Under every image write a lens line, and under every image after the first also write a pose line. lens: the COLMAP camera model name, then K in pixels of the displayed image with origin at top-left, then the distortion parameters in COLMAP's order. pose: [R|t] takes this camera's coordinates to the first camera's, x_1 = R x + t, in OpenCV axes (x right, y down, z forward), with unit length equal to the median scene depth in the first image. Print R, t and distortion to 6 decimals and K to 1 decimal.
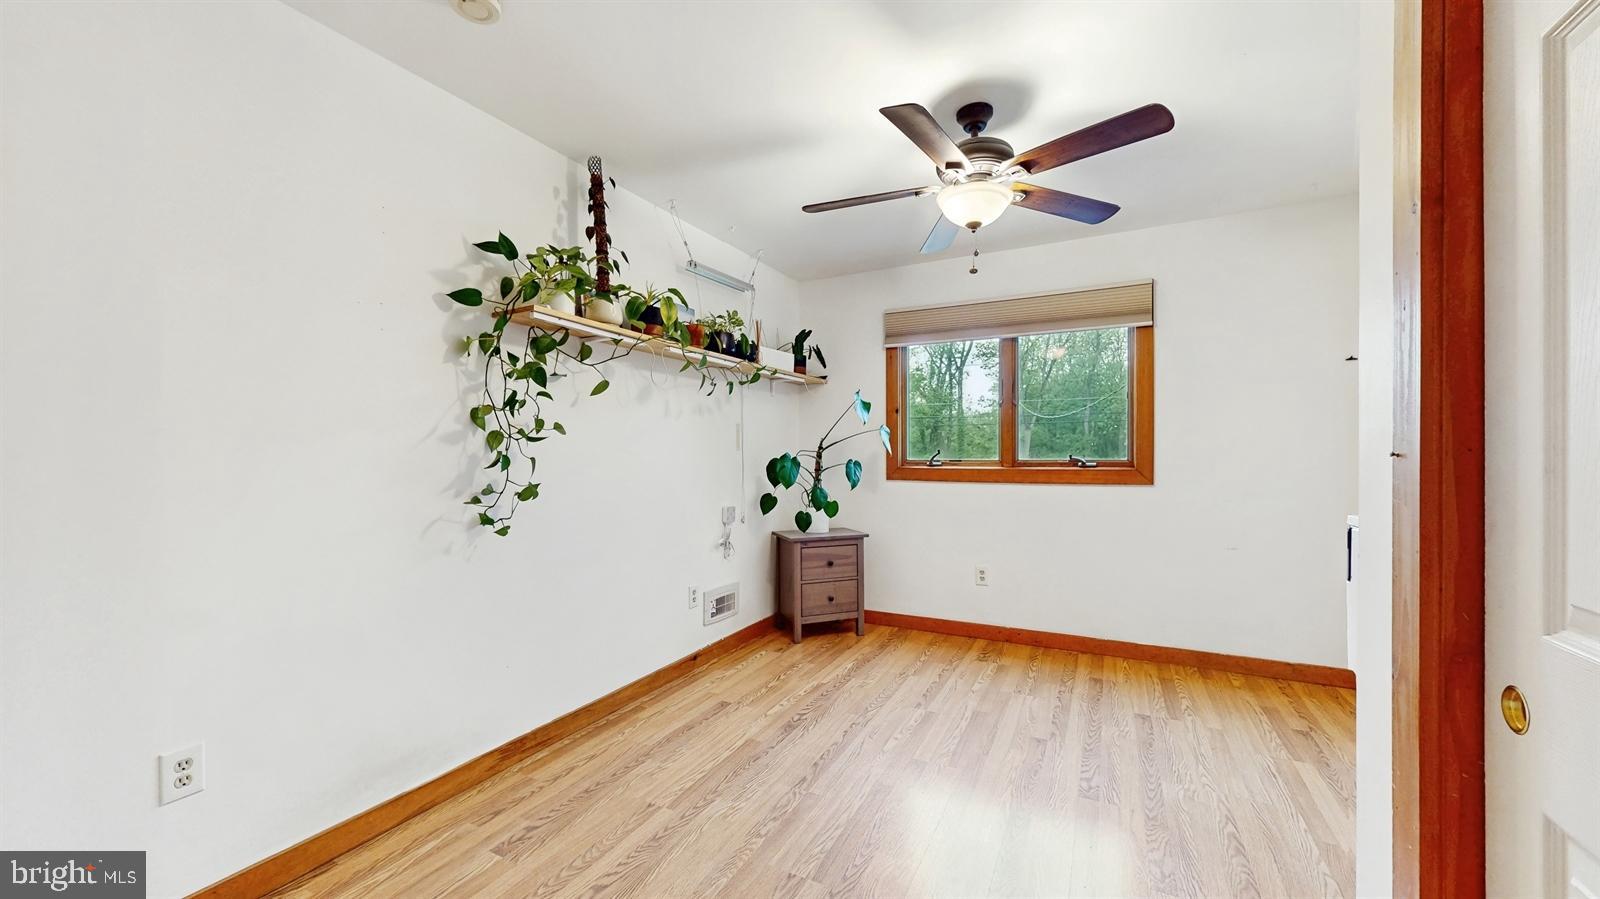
lens RADIAL K [[598.8, 0, 796.6], [0, 598.8, 455.5], [0, 0, 1]] dist [-0.001399, -0.000315]
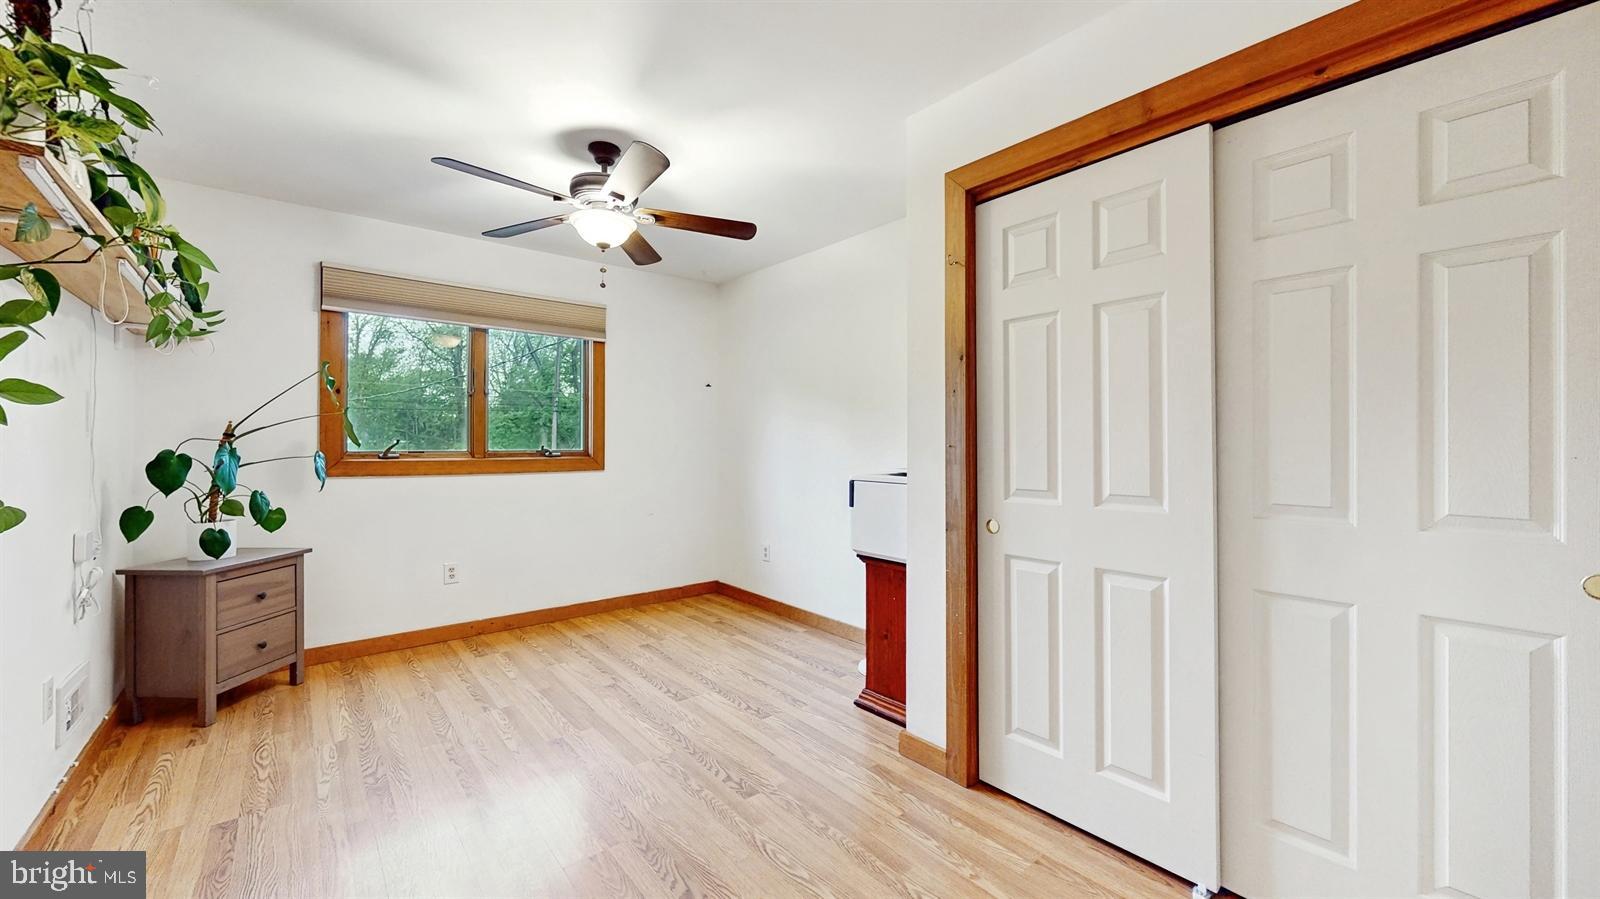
lens RADIAL K [[611.0, 0, 799.9], [0, 611.0, 437.9], [0, 0, 1]] dist [0.000506, 0.000072]
pose [[0.381424, 0.014460, 0.924287, -0.396308], [0.000389, 0.999875, -0.015804, 0.002346], [-0.924400, 0.006388, 0.381371, 0.128844]]
